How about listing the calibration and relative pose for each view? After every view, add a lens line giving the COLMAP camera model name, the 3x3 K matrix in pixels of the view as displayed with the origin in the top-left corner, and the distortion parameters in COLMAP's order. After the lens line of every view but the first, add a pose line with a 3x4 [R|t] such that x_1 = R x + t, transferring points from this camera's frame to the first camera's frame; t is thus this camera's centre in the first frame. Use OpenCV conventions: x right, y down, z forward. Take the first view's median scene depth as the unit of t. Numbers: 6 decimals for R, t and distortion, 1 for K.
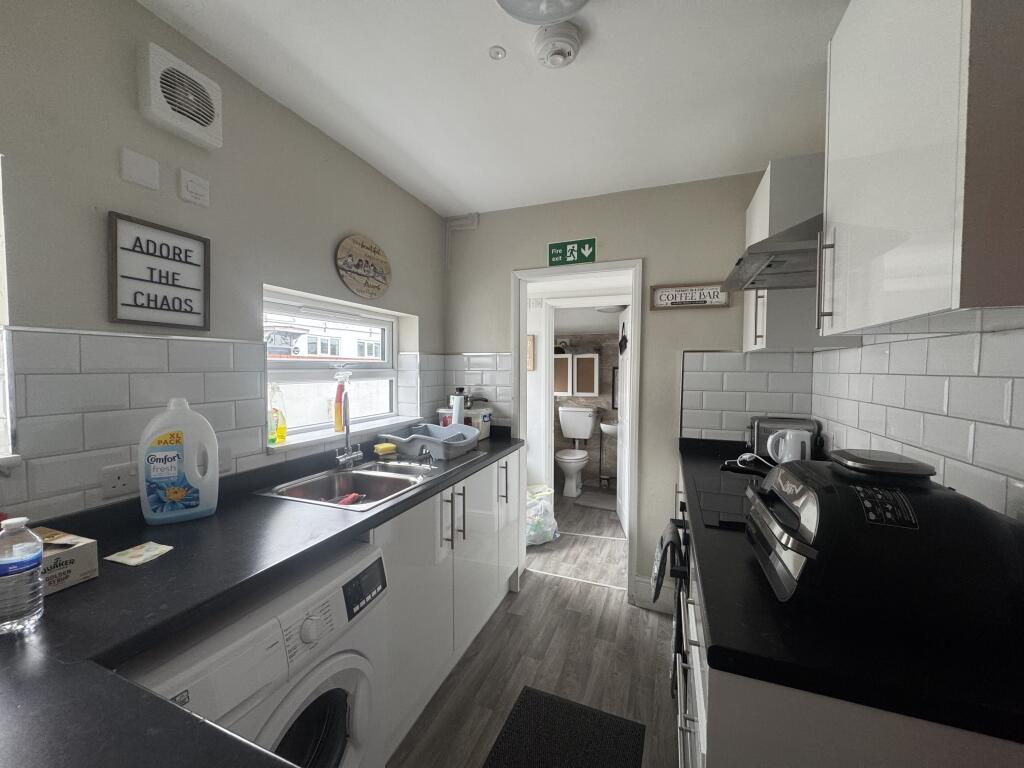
lens RADIAL K [[409.2, 0, 509.5], [0, 409.2, 381.1], [0, 0, 1]] dist [-0.001529, -0.000669]
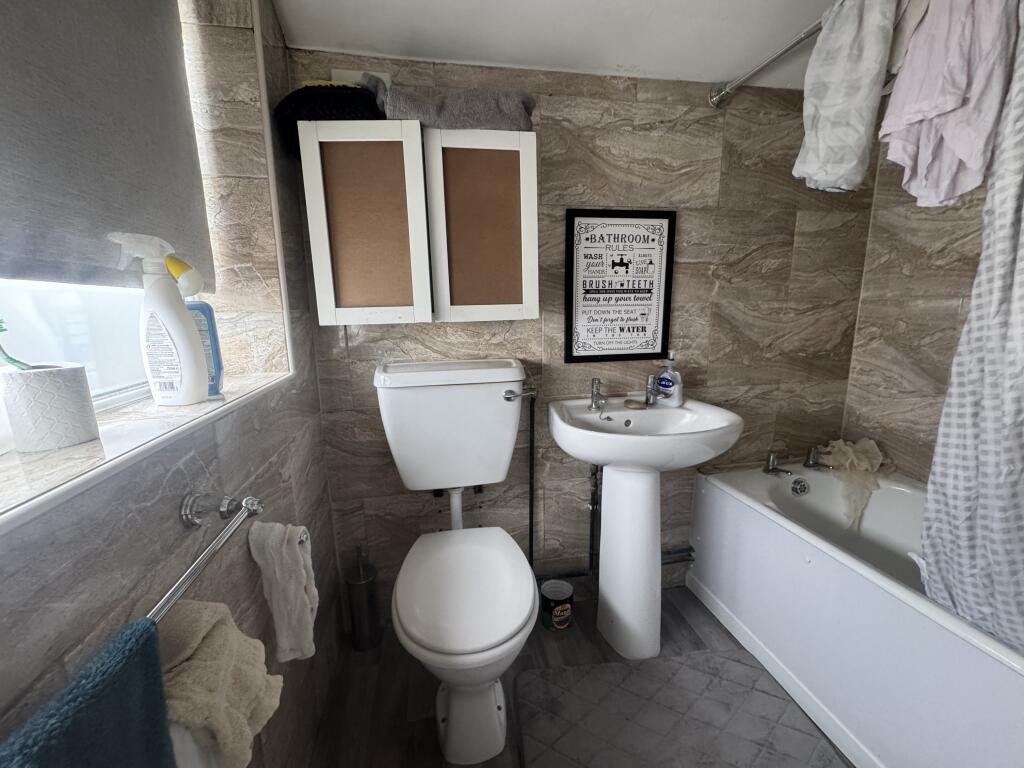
lens RADIAL K [[409.2, 0, 503.2], [0, 409.2, 377.2], [0, 0, 1]] dist [-0.001529, -0.000669]
pose [[0.840905, -0.111280, 0.529618, 0.062239], [0.041171, 0.988949, 0.142423, 0.035509], [-0.539615, -0.097959, 0.836194, 0.785811]]
